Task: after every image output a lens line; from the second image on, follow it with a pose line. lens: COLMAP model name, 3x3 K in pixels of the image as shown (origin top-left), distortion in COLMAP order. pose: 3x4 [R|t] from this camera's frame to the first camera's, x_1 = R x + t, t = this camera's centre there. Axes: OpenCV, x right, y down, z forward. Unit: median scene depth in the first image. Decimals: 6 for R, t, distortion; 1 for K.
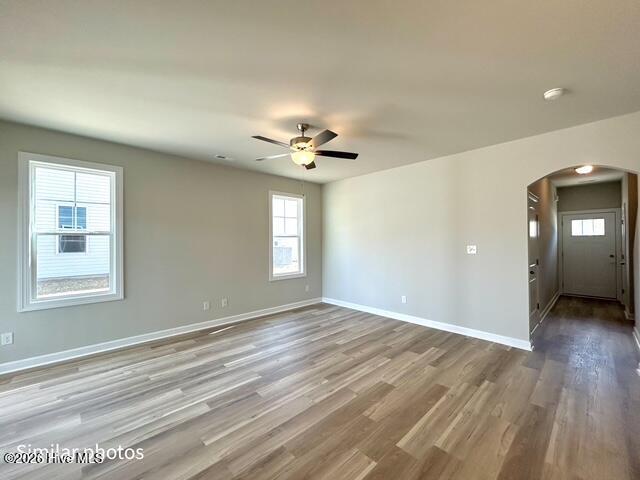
lens RADIAL K [[263.3, 0, 320.0], [0, 263.3, 240.0], [0, 0, 1]] dist [-0.000514, -0.000108]
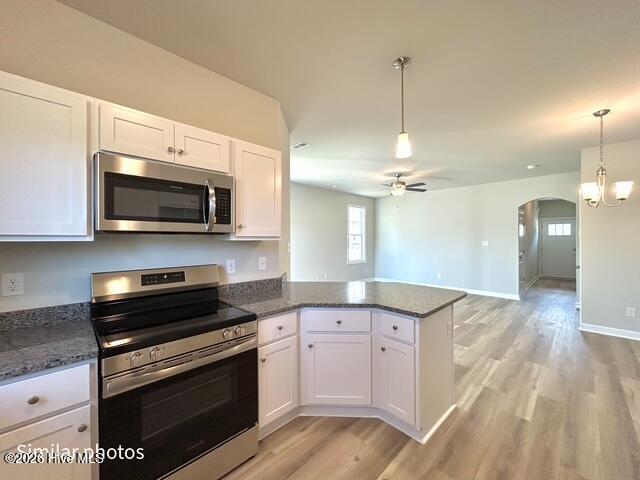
lens RADIAL K [[258.2, 0, 320.0], [0, 258.2, 240.0], [0, 0, 1]] dist [0.000281, 0.000827]
pose [[0.999830, 0.005621, 0.017557, -0.524906], [-0.005763, 0.999951, 0.008031, 0.008025], [-0.017511, -0.008130, 0.999814, -0.651483]]
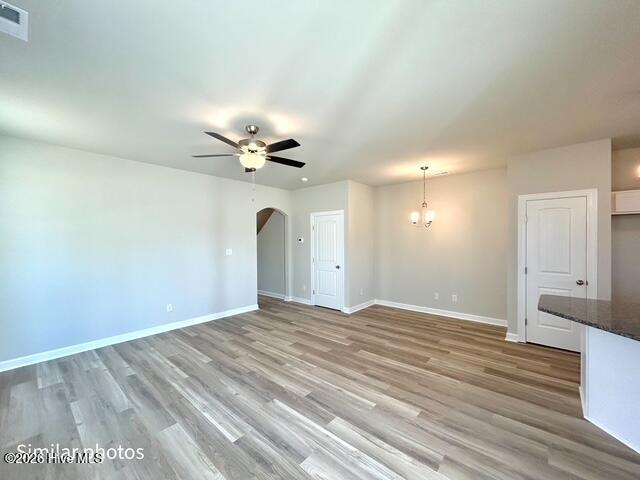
lens RADIAL K [[258.2, 0, 320.0], [0, 258.2, 240.0], [0, 0, 1]] dist [0.000281, 0.000827]
pose [[-0.100164, 0.008696, 0.994933, -0.844258], [0.001001, 0.999962, -0.008639, -0.014610], [-0.994970, 0.000131, -0.100169, 0.701834]]
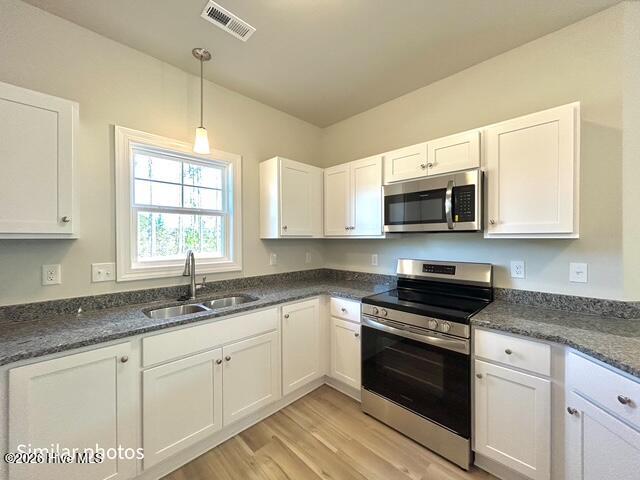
lens RADIAL K [[258.2, 0, 320.0], [0, 258.2, 240.0], [0, 0, 1]] dist [0.000281, 0.000827]
pose [[0.028360, 0.014272, -0.999496, -0.223936], [0.005770, 0.999879, 0.014442, 0.008603], [0.999581, -0.006176, 0.028275, -0.447481]]
